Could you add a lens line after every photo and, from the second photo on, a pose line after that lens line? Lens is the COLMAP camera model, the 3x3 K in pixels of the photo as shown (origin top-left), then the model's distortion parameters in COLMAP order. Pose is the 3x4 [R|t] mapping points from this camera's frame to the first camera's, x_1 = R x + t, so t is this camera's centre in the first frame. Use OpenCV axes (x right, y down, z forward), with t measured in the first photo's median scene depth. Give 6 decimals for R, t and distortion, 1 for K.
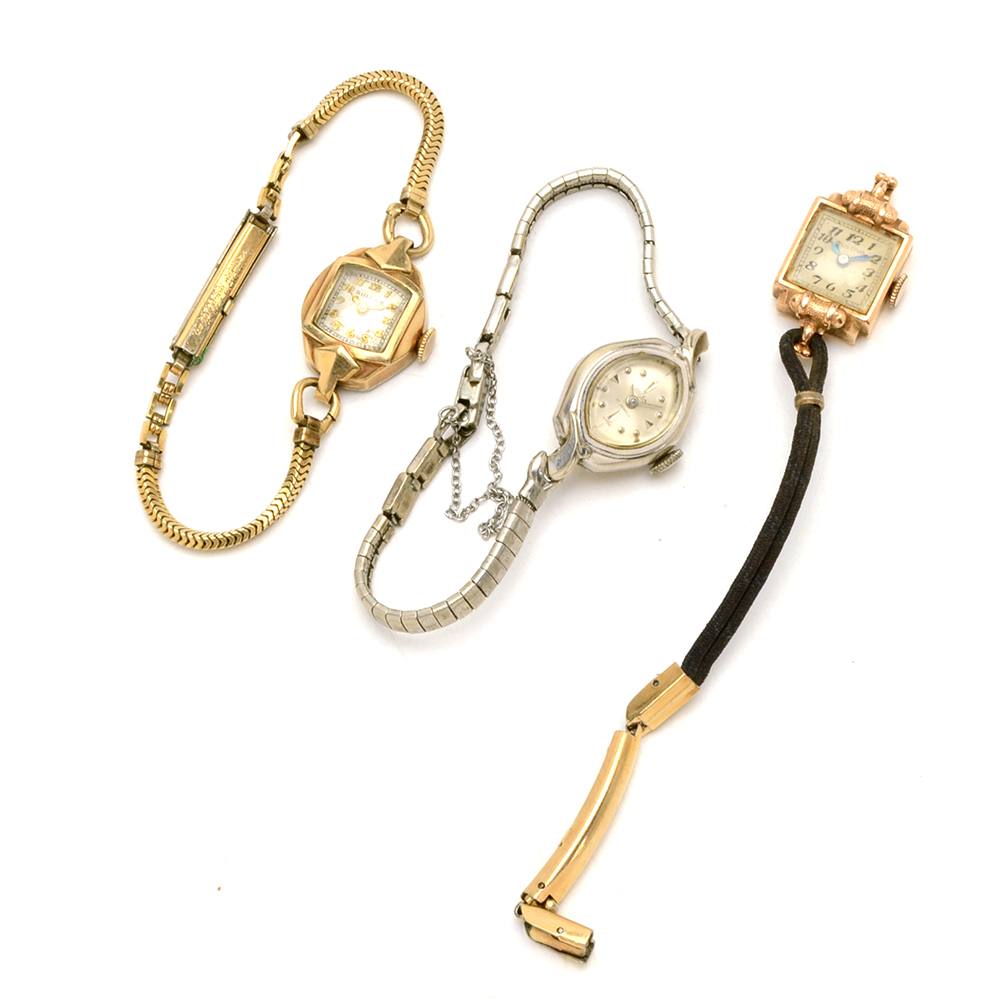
lens RADIAL K [[4360.1, 0, 499.7], [0, 4360.1, 501.6], [0, 0, 1]] dist [0.222252, 0.000000]
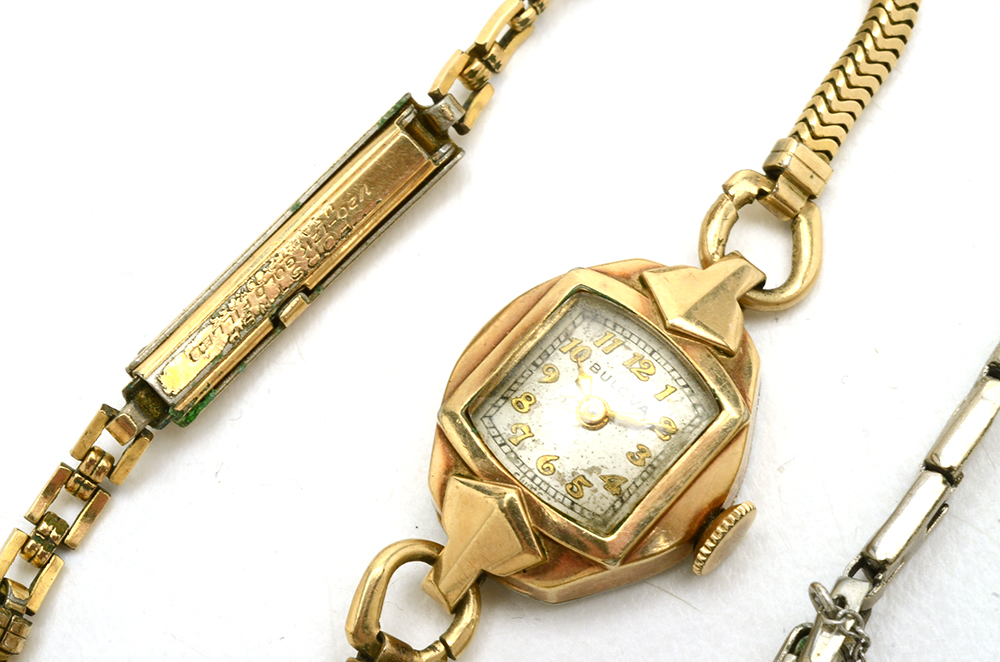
lens RADIAL K [[2994.4, 0, 498.0], [0, 2994.4, 333.1], [0, 0, 1]] dist [-0.081453, 0.000000]
pose [[0.954450, 0.273036, -0.120319, -0.008542], [-0.265347, 0.961139, 0.076169, -0.069838], [0.136440, -0.040773, 0.989809, 0.724874]]
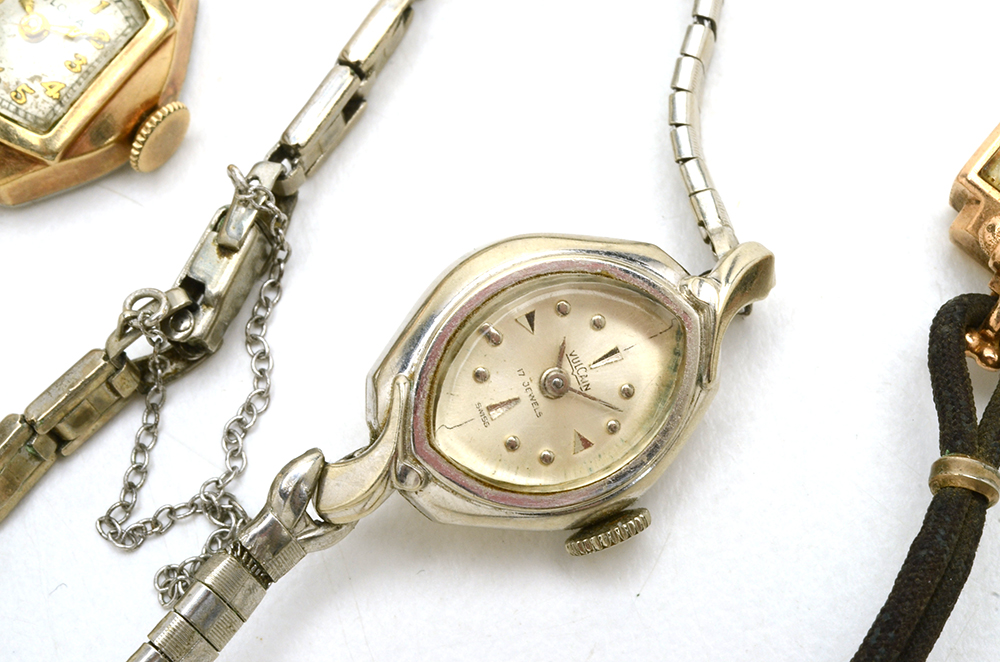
lens RADIAL K [[2994.4, 0, 504.0], [0, 2994.4, 329.7], [0, 0, 1]] dist [-0.081453, 0.000000]
pose [[0.966893, 0.230095, -0.110339, 0.055625], [-0.222014, 0.971689, 0.080817, -0.049420], [0.125811, -0.053645, 0.990603, 0.701694]]
